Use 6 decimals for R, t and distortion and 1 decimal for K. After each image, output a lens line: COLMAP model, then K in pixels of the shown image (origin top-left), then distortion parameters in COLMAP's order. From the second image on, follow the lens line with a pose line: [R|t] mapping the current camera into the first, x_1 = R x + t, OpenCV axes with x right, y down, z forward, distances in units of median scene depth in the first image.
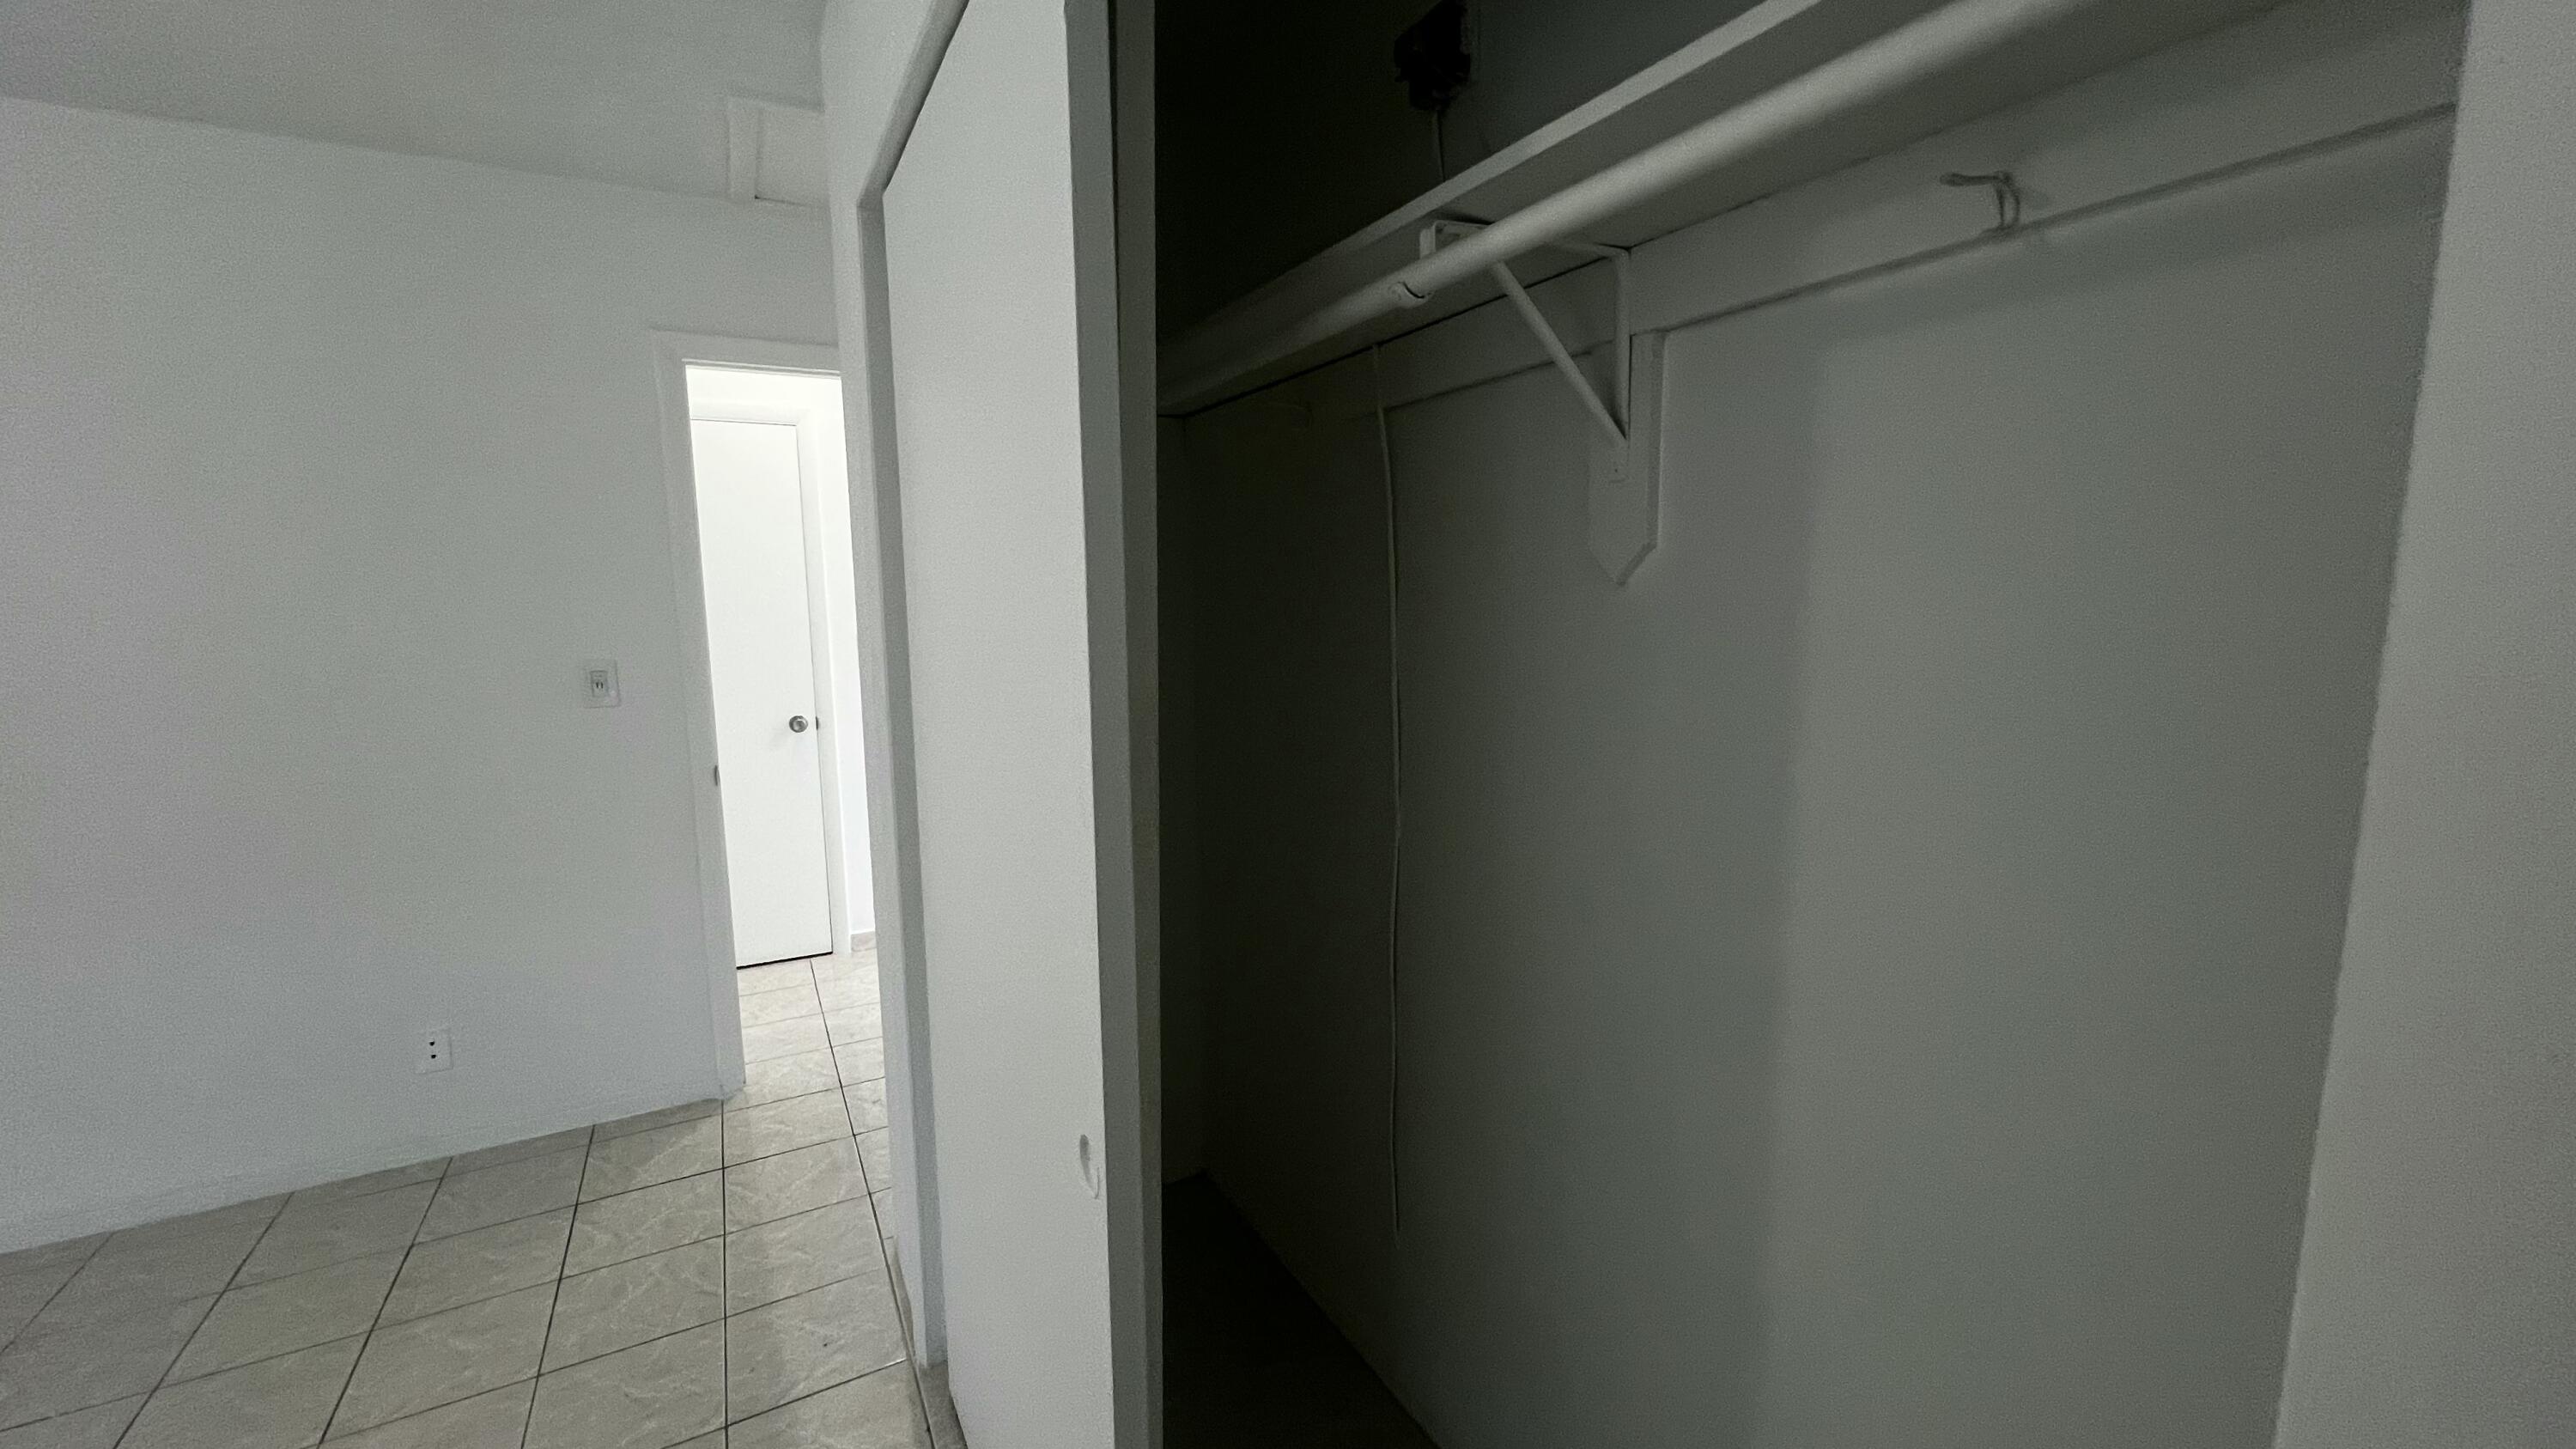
lens RADIAL K [[1015.6, 0, 1281.7], [0, 1015.6, 721.2], [0, 0, 1]] dist [-0.000475, 0.000076]
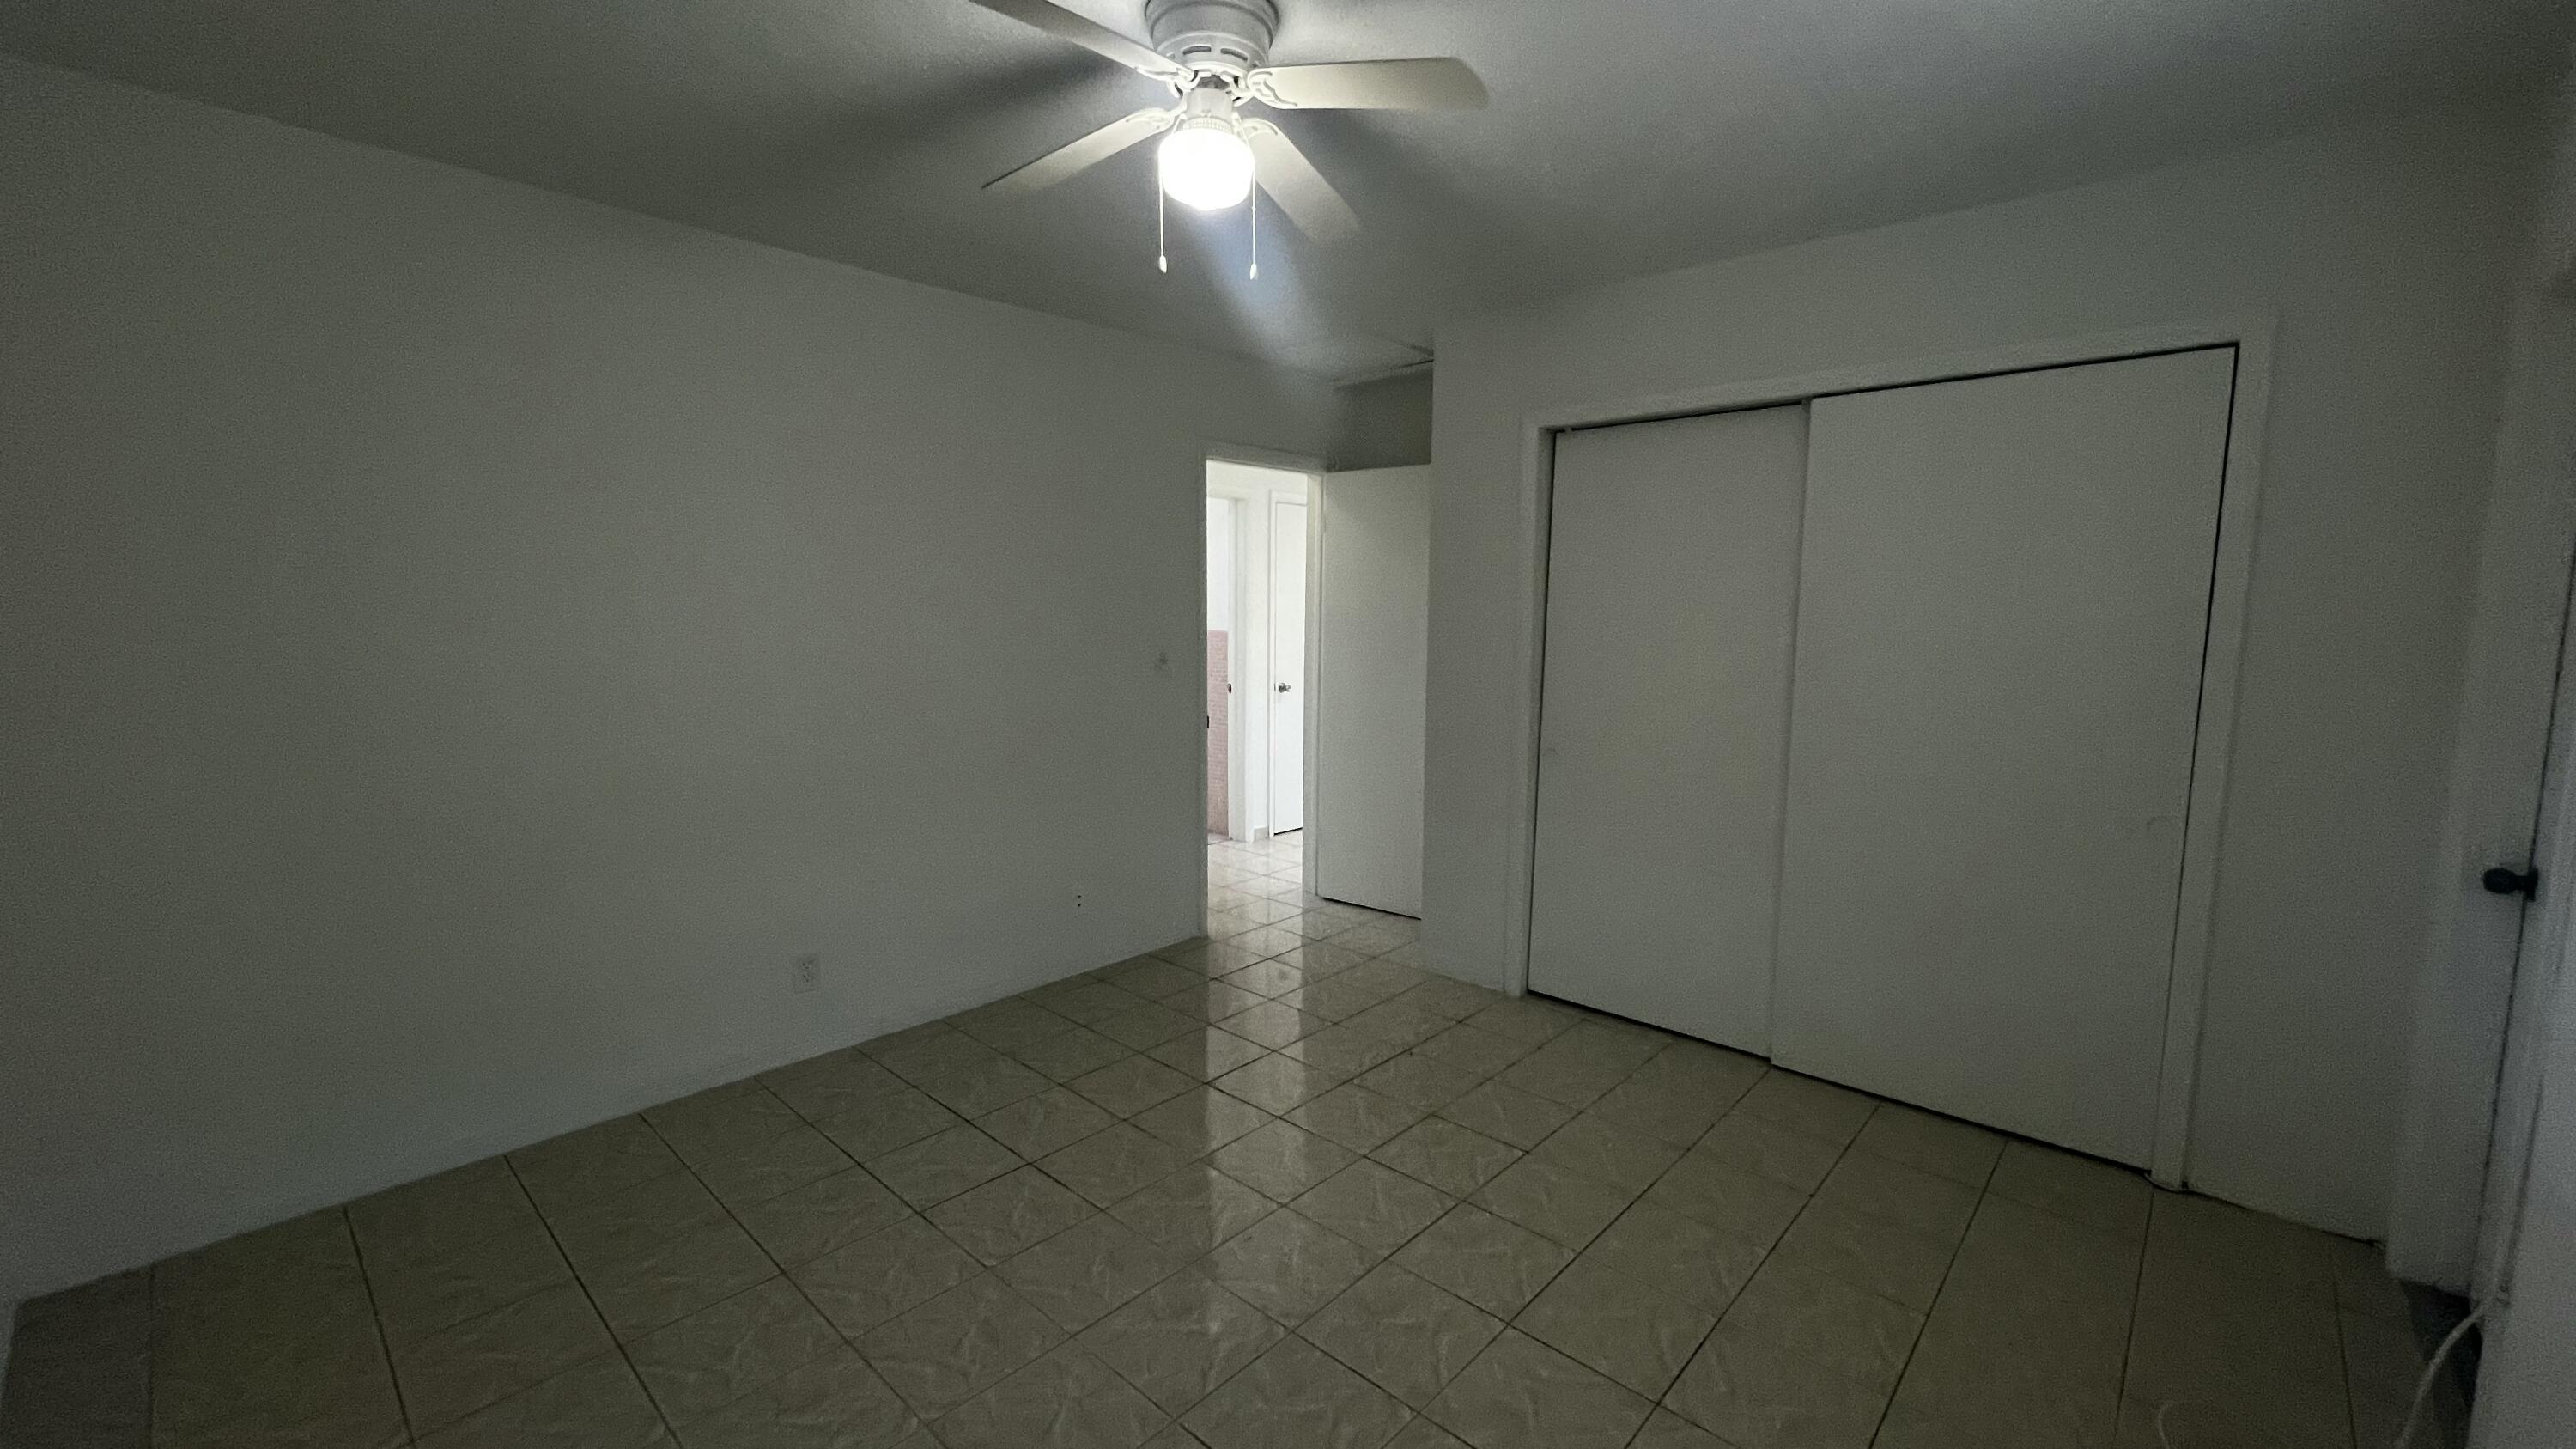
lens RADIAL K [[1015.6, 0, 1291.1], [0, 1015.6, 726.2], [0, 0, 1]] dist [-0.000475, 0.000076]
pose [[0.947041, -0.022536, 0.320320, -1.005687], [0.025664, 0.999655, -0.005548, 0.077360], [-0.320085, 0.013475, 0.947293, -0.543600]]
